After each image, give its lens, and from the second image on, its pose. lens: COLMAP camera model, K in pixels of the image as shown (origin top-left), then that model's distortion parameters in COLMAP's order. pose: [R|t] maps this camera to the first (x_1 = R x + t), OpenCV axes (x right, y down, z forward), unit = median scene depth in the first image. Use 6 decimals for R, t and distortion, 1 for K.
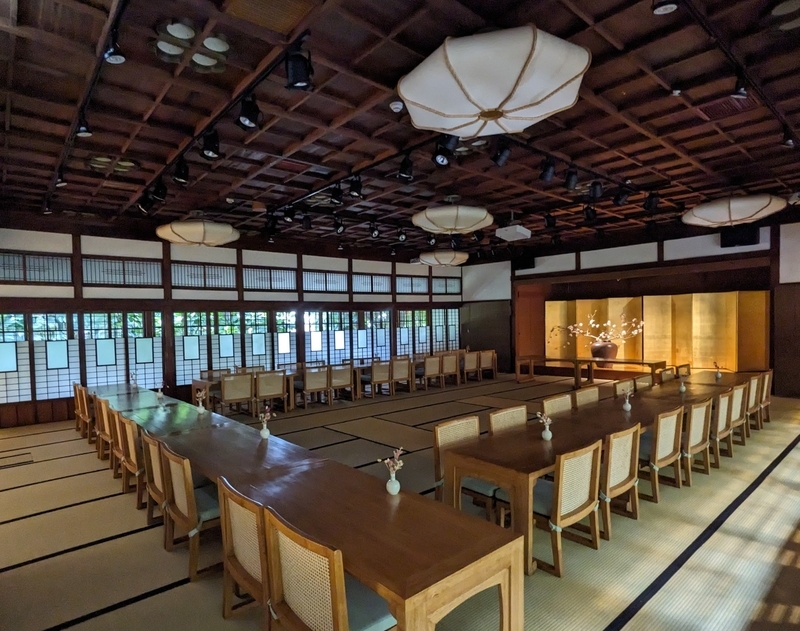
lens RADIAL K [[462.6, 0, 400.0], [0, 462.6, 315.5], [0, 0, 1]] dist [0.003306, 0.000638]
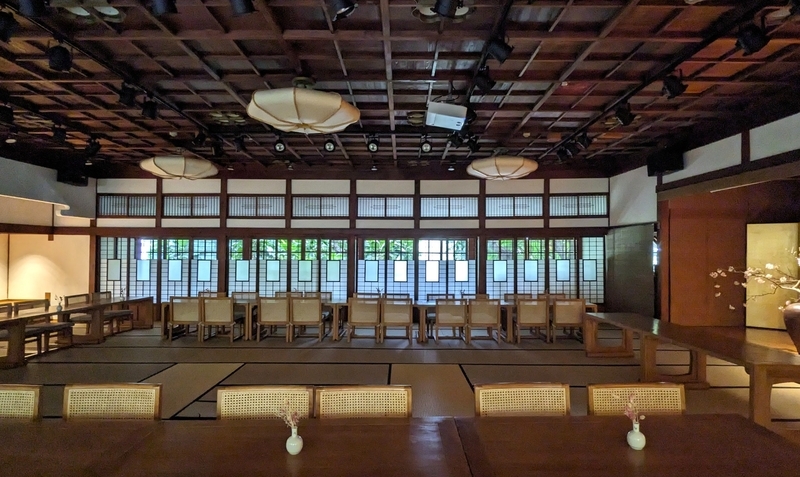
lens RADIAL K [[432.0, 0, 400.2], [0, 432.0, 241.5], [0, 0, 1]] dist [0.015825, -0.000439]
pose [[0.750734, 0.010179, -0.660526, 0.418694], [-0.013135, 0.999914, 0.000481, -0.005182], [0.660474, 0.008315, 0.750803, 0.365399]]
